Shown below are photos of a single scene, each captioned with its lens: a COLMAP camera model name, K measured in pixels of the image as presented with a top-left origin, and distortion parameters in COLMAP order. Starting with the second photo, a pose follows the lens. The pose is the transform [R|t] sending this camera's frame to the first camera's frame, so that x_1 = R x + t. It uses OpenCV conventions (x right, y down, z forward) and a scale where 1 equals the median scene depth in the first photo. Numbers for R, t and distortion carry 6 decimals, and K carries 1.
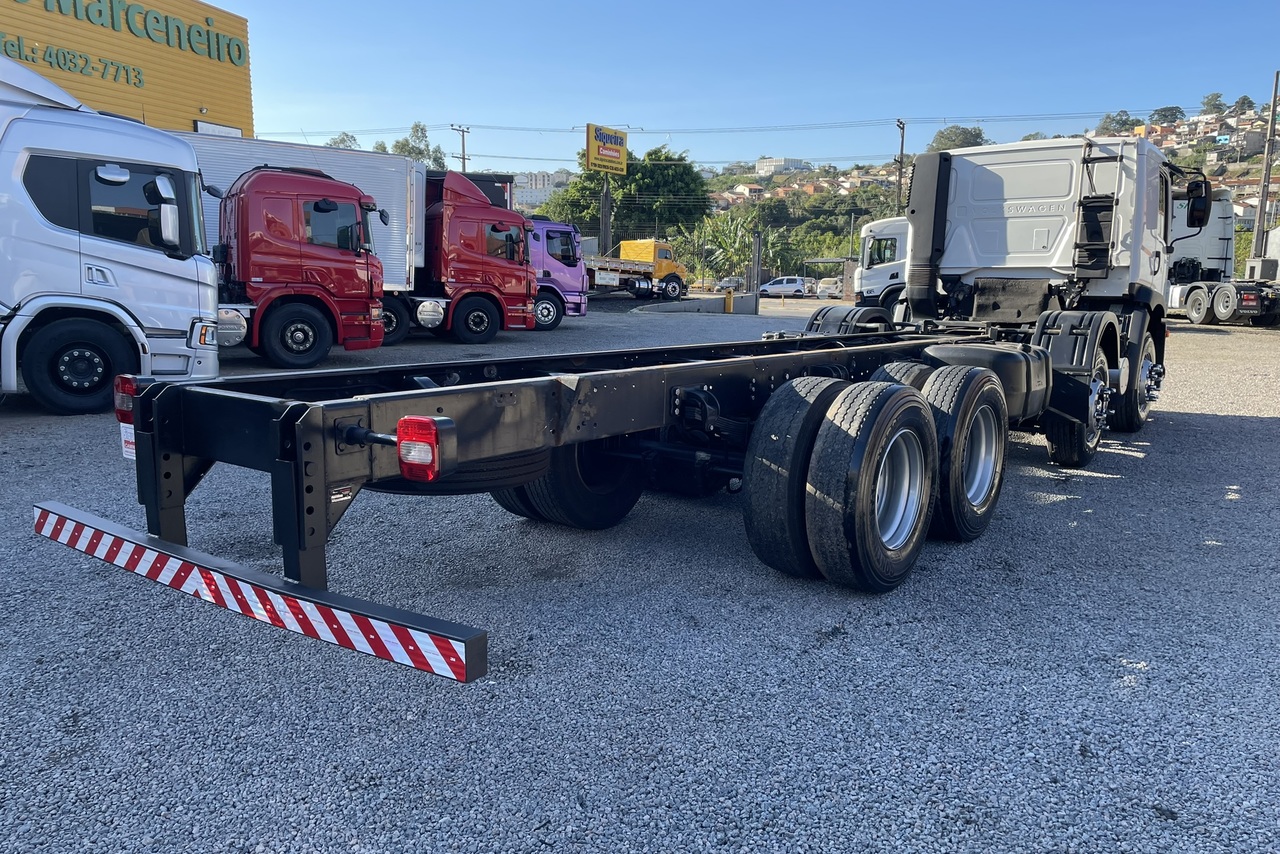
lens RADIAL K [[979.6, 0, 640.0], [0, 979.6, 427.0], [0, 0, 1]] dist [0.092917, -0.109370]
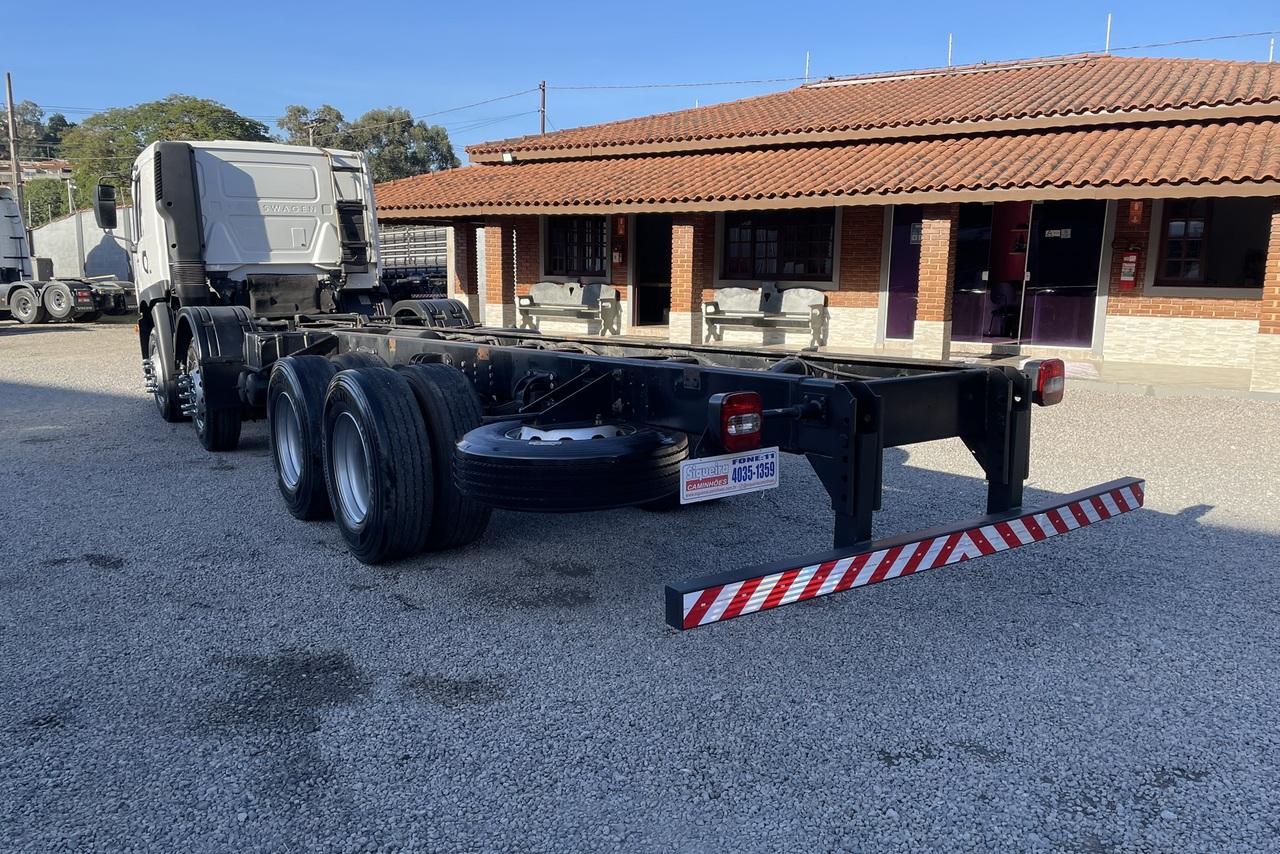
lens RADIAL K [[979.6, 0, 640.0], [0, 979.6, 427.0], [0, 0, 1]] dist [0.092917, -0.109370]
pose [[0.310040, -0.165367, 0.936231, -0.512338], [0.165534, 0.979105, 0.118122, -0.052467], [-0.936202, 0.118355, 0.330935, 0.315723]]
